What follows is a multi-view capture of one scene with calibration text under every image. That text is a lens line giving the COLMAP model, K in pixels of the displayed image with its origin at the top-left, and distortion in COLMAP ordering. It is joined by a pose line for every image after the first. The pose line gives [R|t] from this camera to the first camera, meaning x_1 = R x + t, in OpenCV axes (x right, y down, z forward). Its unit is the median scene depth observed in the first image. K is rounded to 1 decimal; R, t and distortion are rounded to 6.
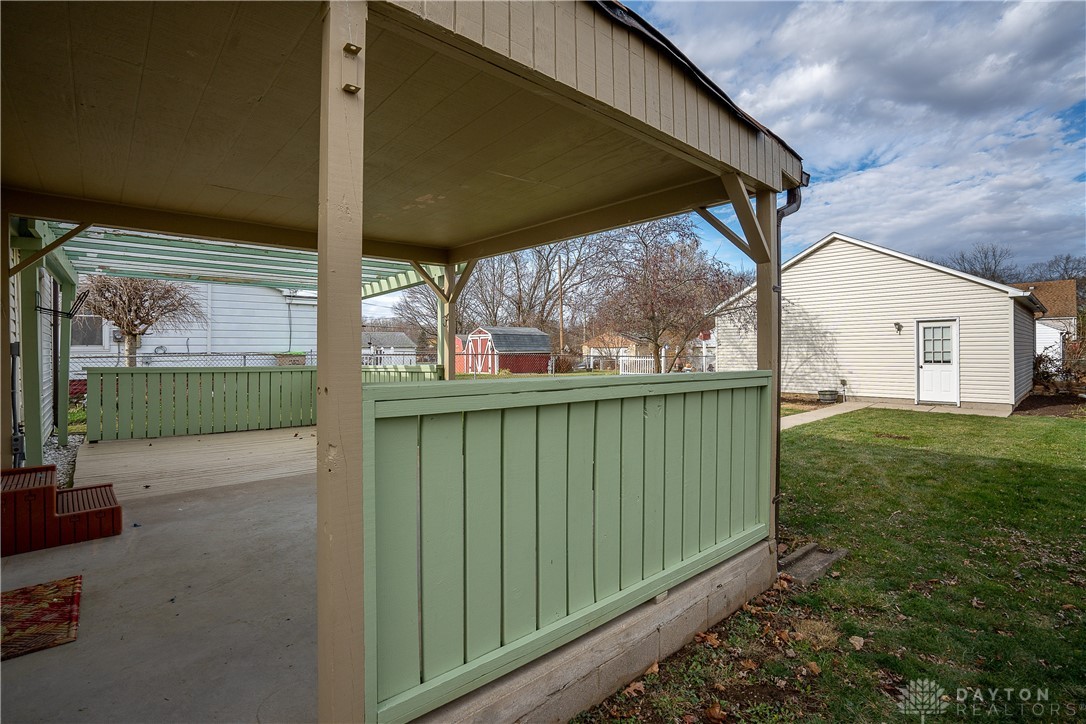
lens RADIAL K [[512.0, 0, 545.7], [0, 512.0, 351.1], [0, 0, 1]] dist [-0.054769, 0.020261]
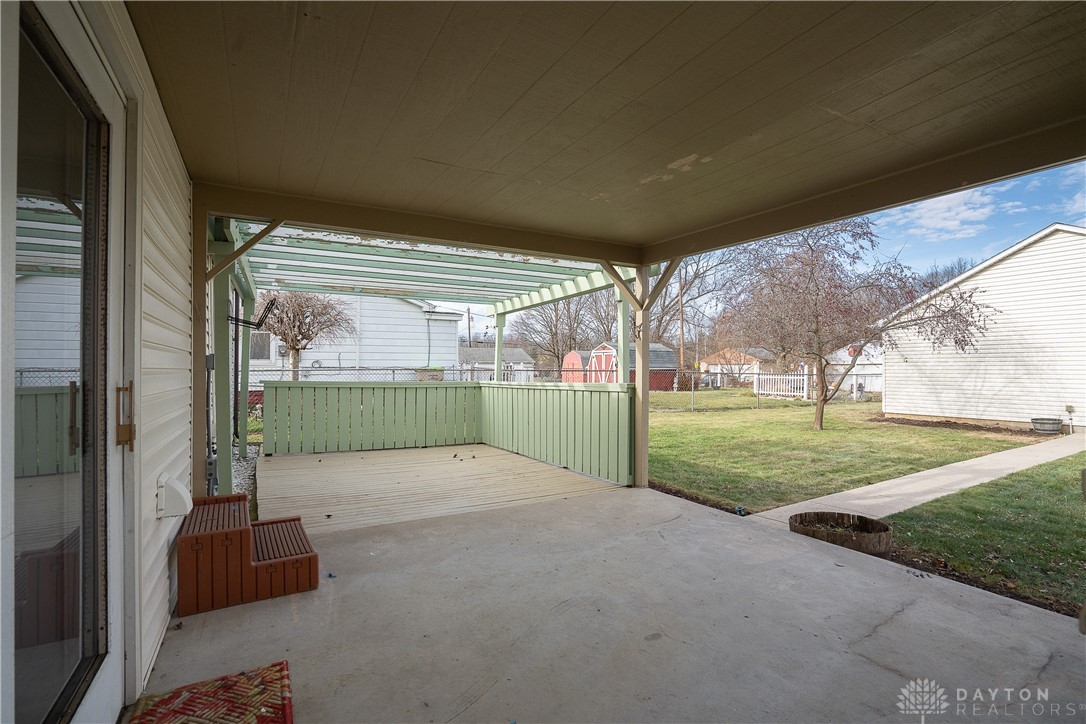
lens RADIAL K [[510.7, 0, 543.0], [0, 510.7, 362.0], [0, 0, 1]] dist [-0.083766, 0.045984]
pose [[0.976299, 0.004641, -0.216374, -0.091164], [-0.006849, 0.999932, -0.009455, 0.000156], [0.216316, 0.010713, 0.976265, 0.078850]]
